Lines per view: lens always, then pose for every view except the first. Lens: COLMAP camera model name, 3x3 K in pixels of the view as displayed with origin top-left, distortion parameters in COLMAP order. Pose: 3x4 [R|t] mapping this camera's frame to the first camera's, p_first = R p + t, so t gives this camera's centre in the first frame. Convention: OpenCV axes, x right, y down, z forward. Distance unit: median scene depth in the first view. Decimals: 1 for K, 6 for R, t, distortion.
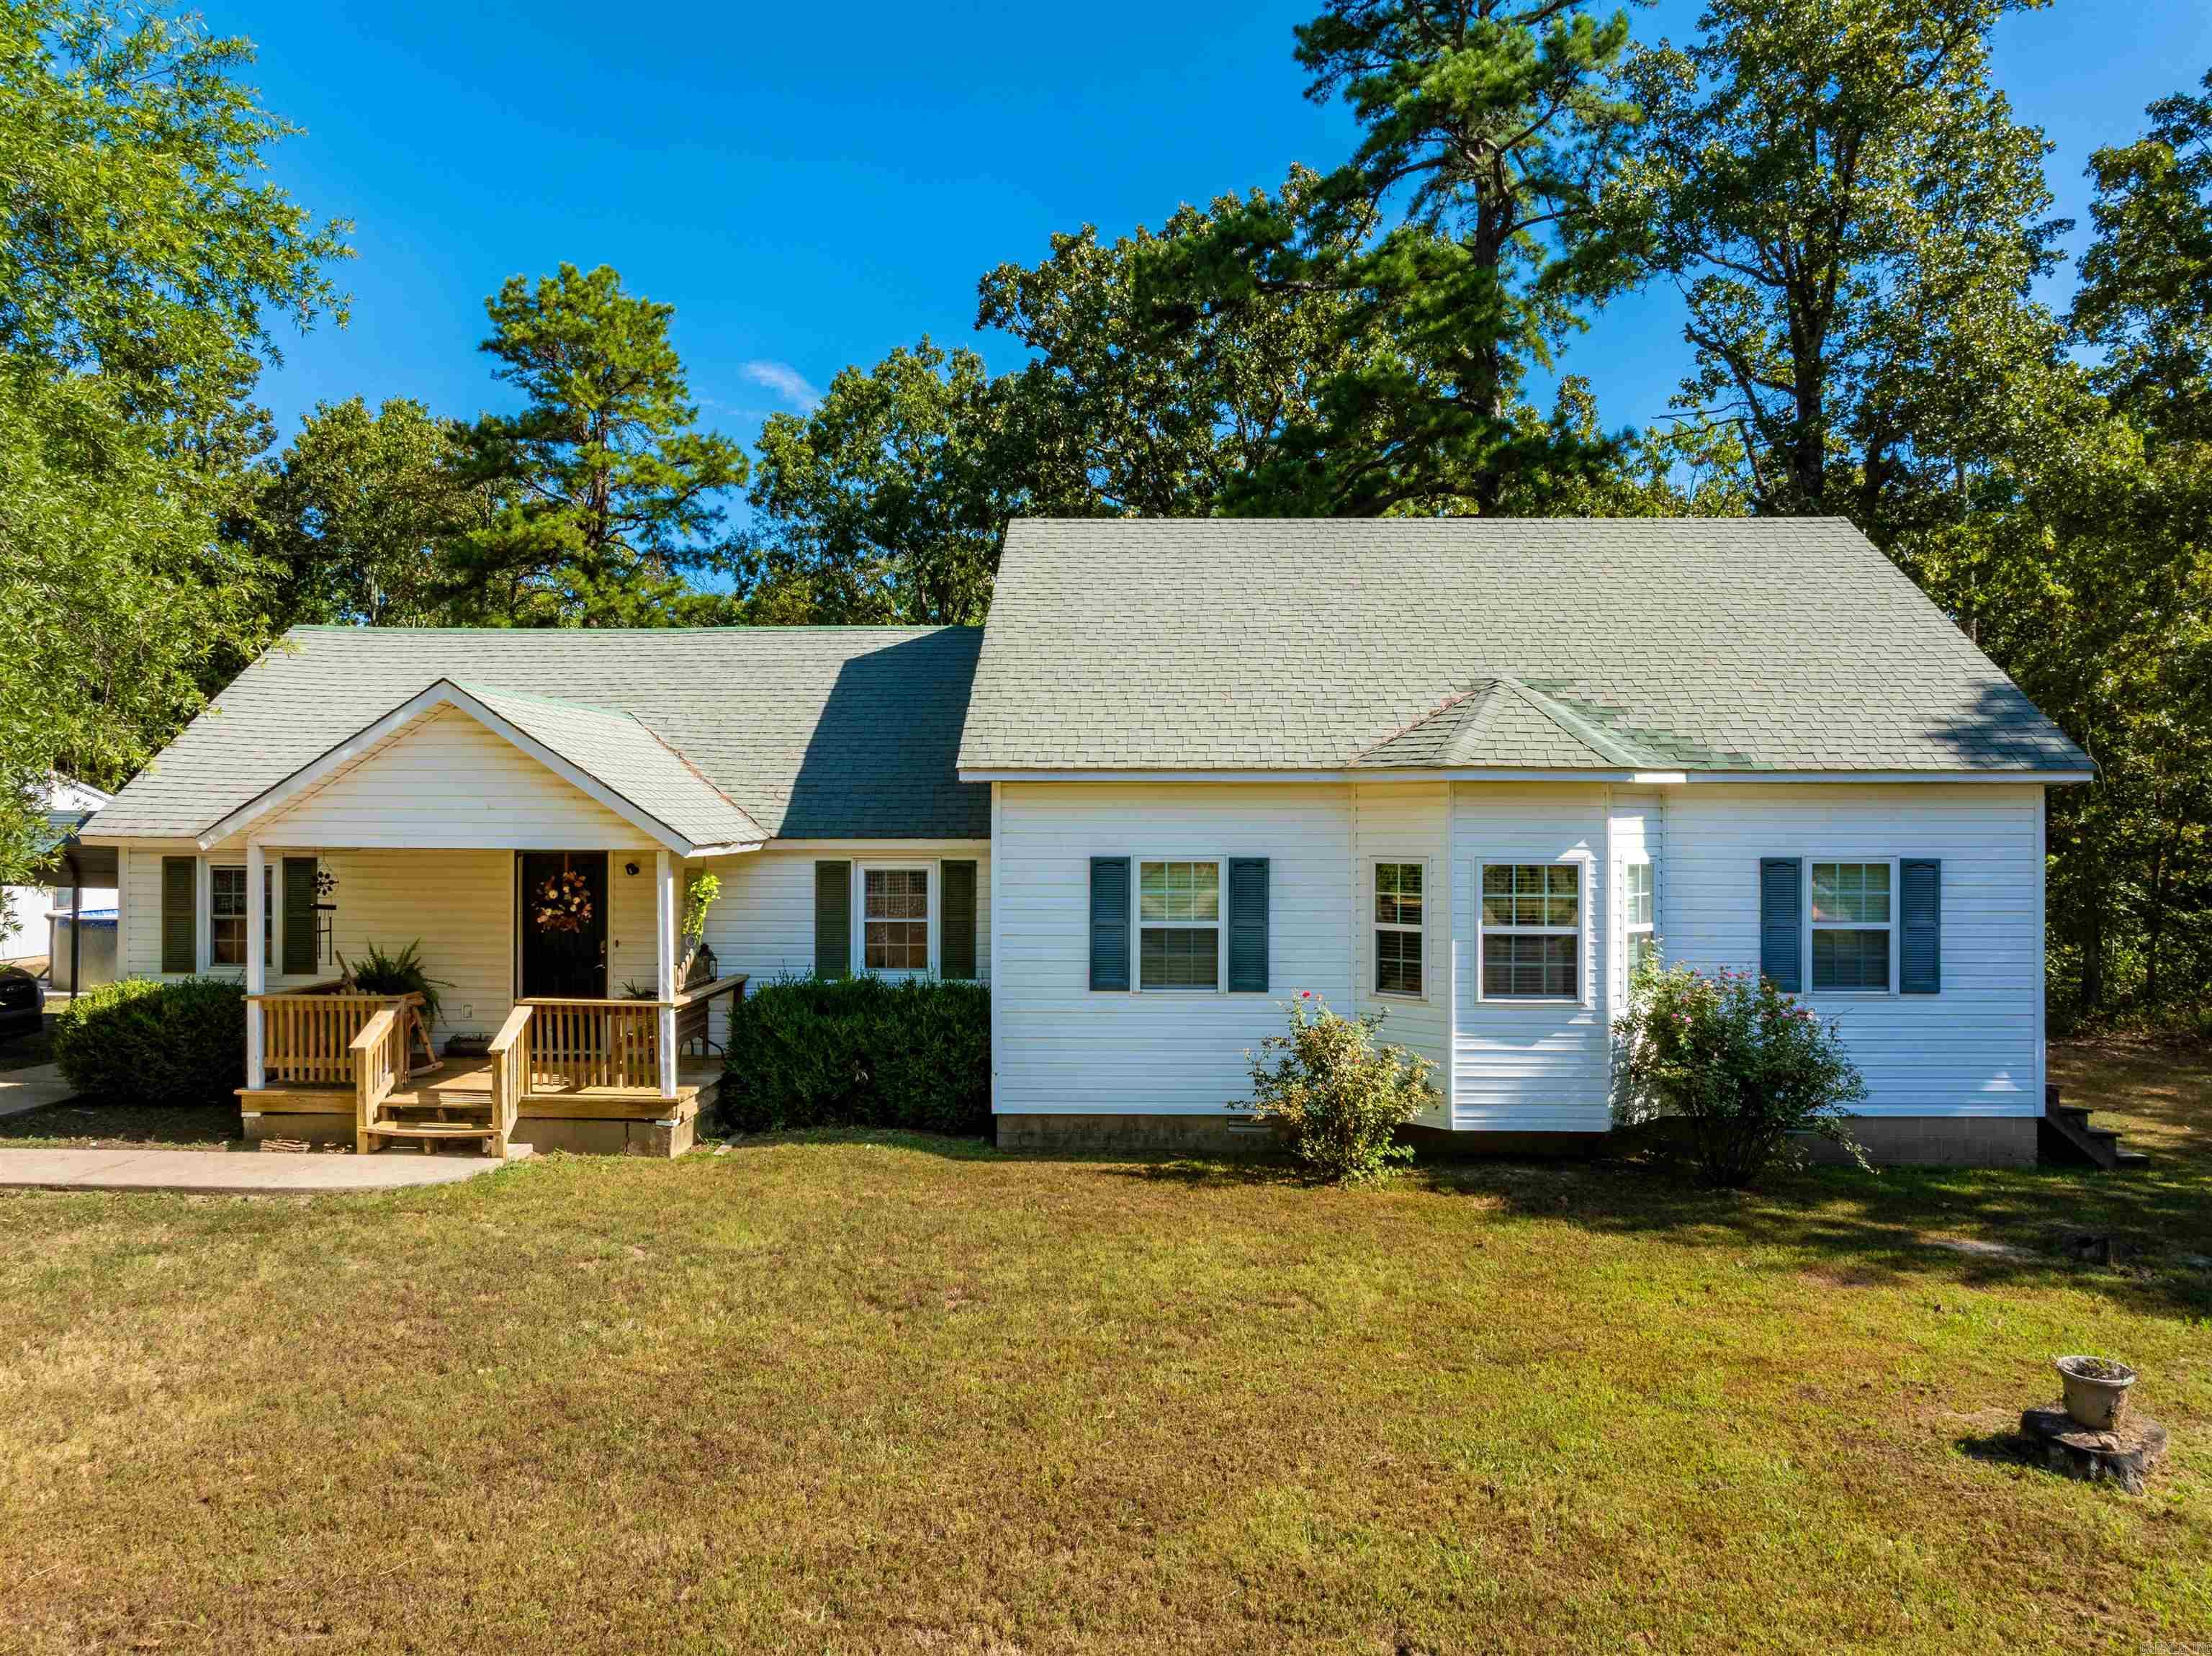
lens RADIAL K [[1528.9, 0, 1106.0], [0, 1528.9, 828.0], [0, 0, 1]] dist [-0.026516, 0.004665]
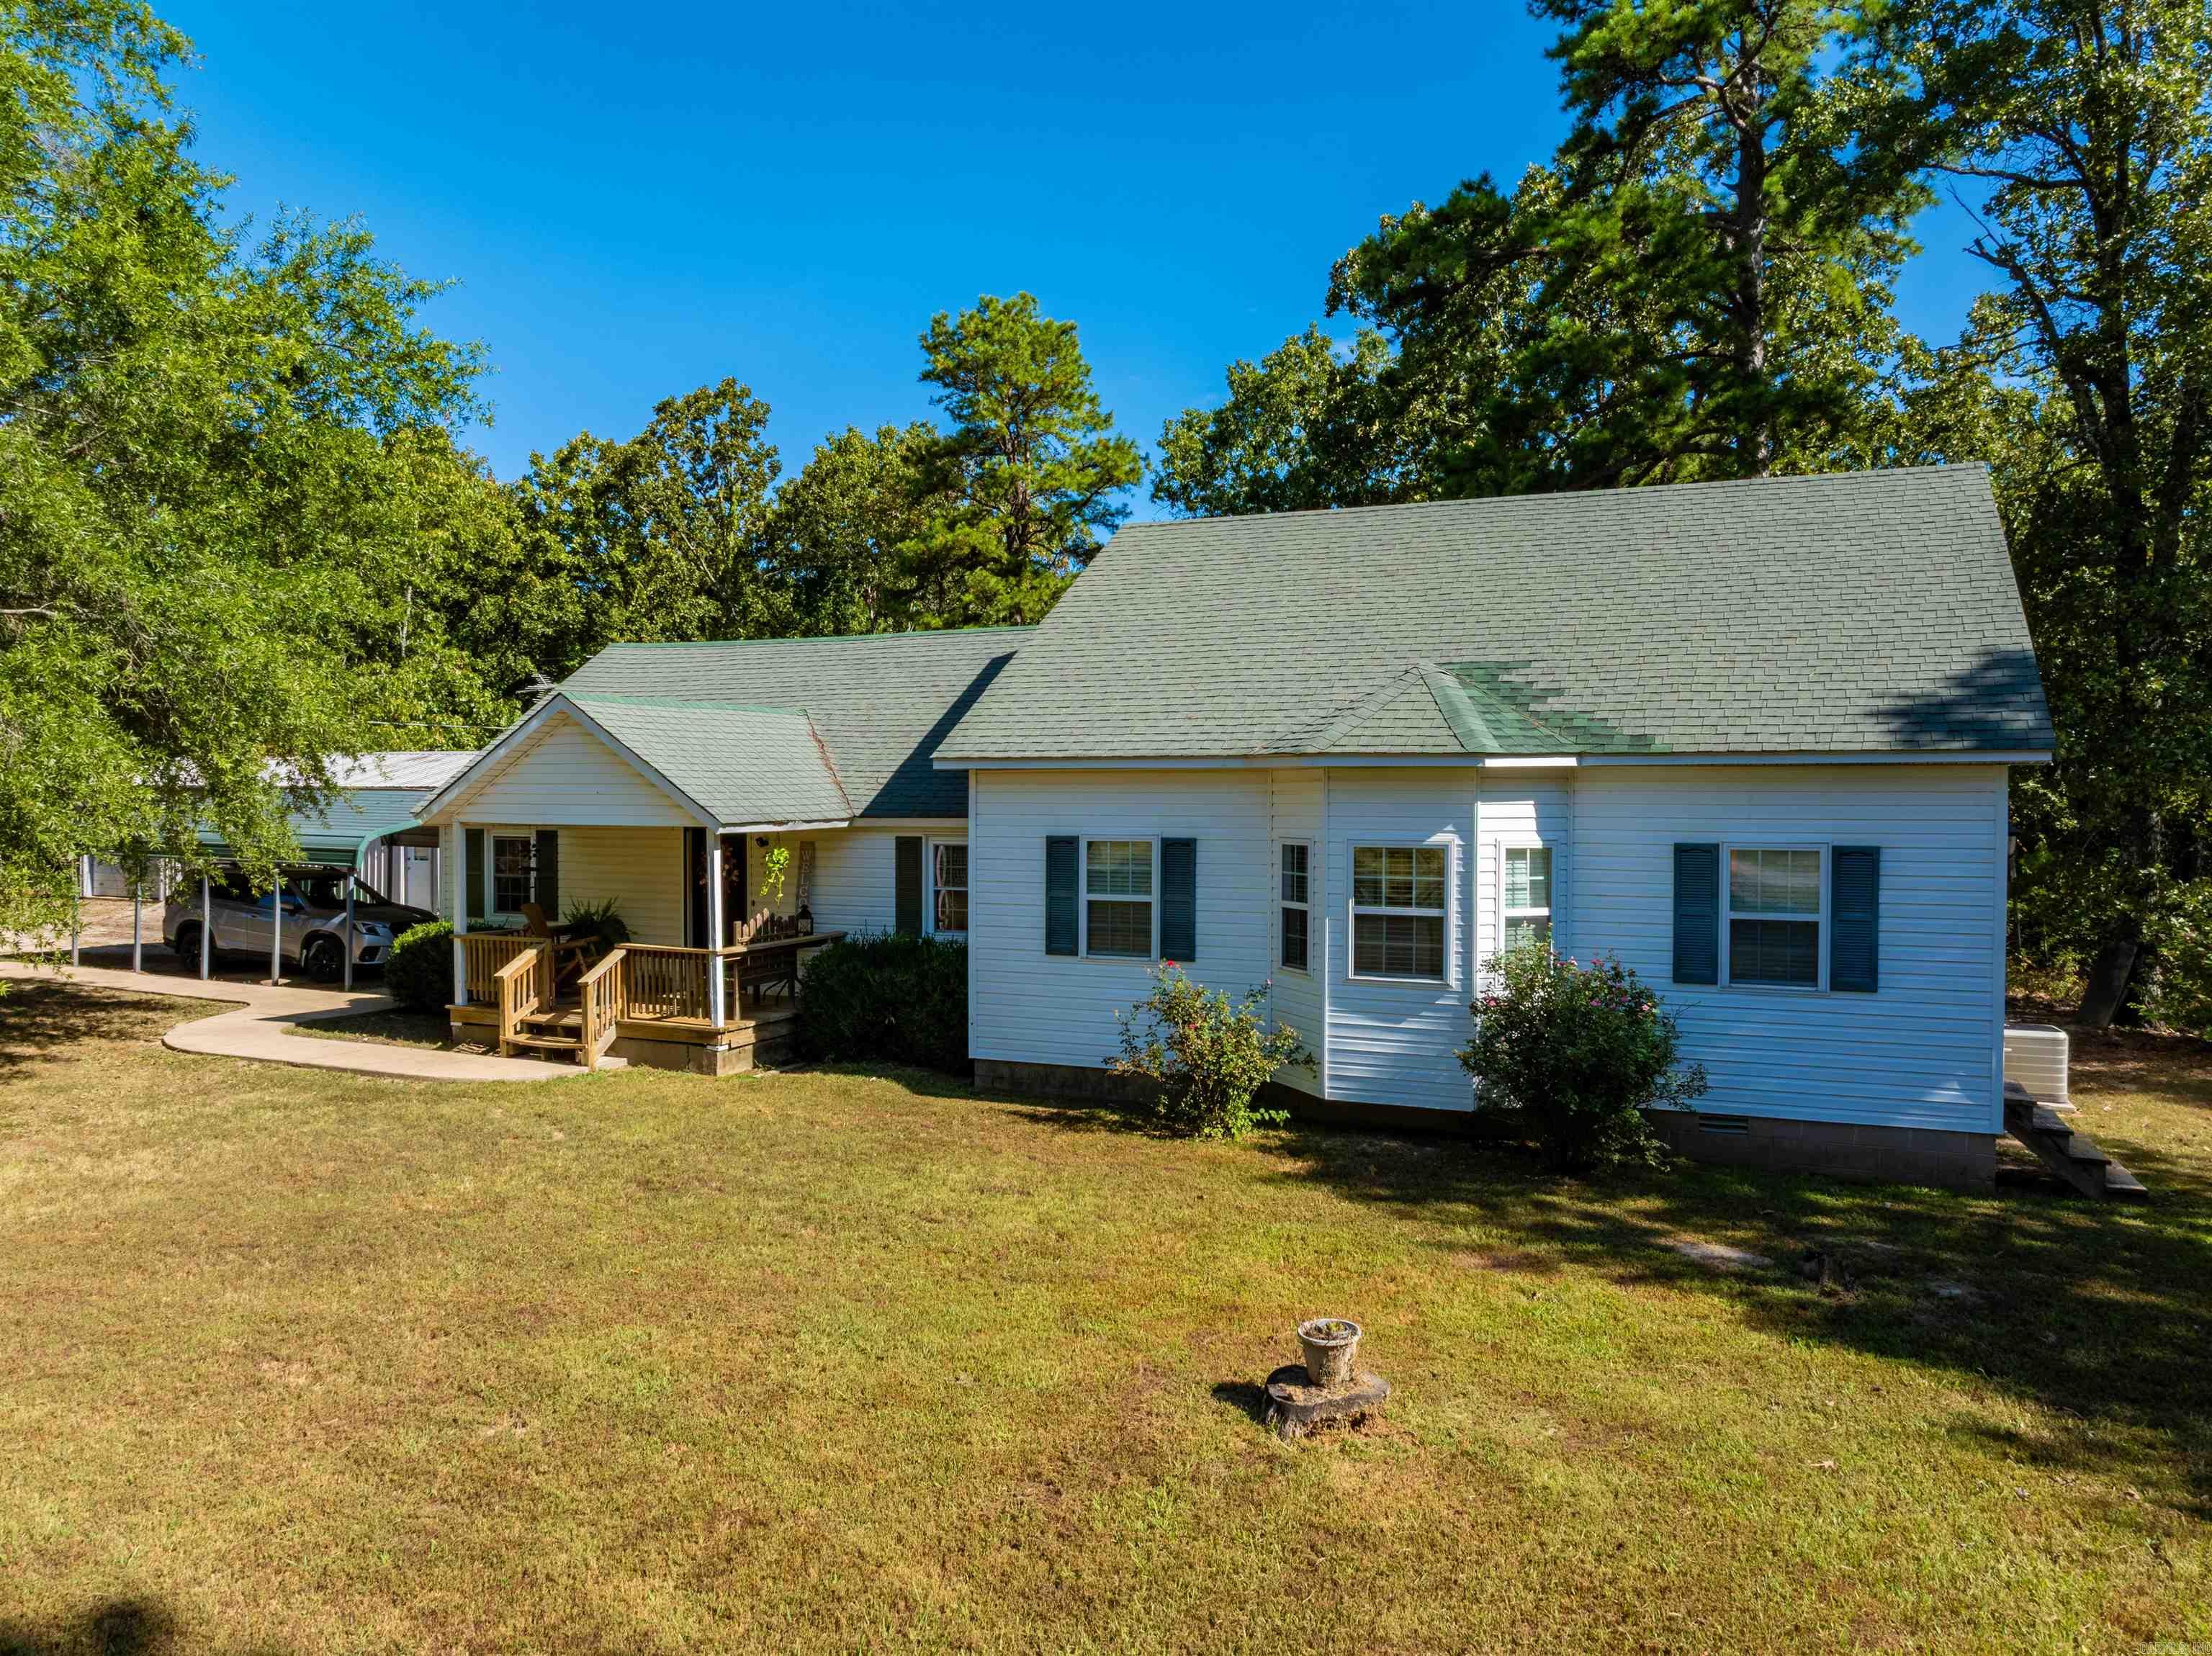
lens RADIAL K [[1520.1, 0, 1106.0], [0, 1520.1, 828.0], [0, 0, 1]] dist [-0.022010, 0.003950]
pose [[0.929883, 0.007362, -0.367782, 0.450947], [-0.000456, 0.999822, 0.018862, -0.008012], [0.367856, -0.017372, 0.929721, -0.023415]]
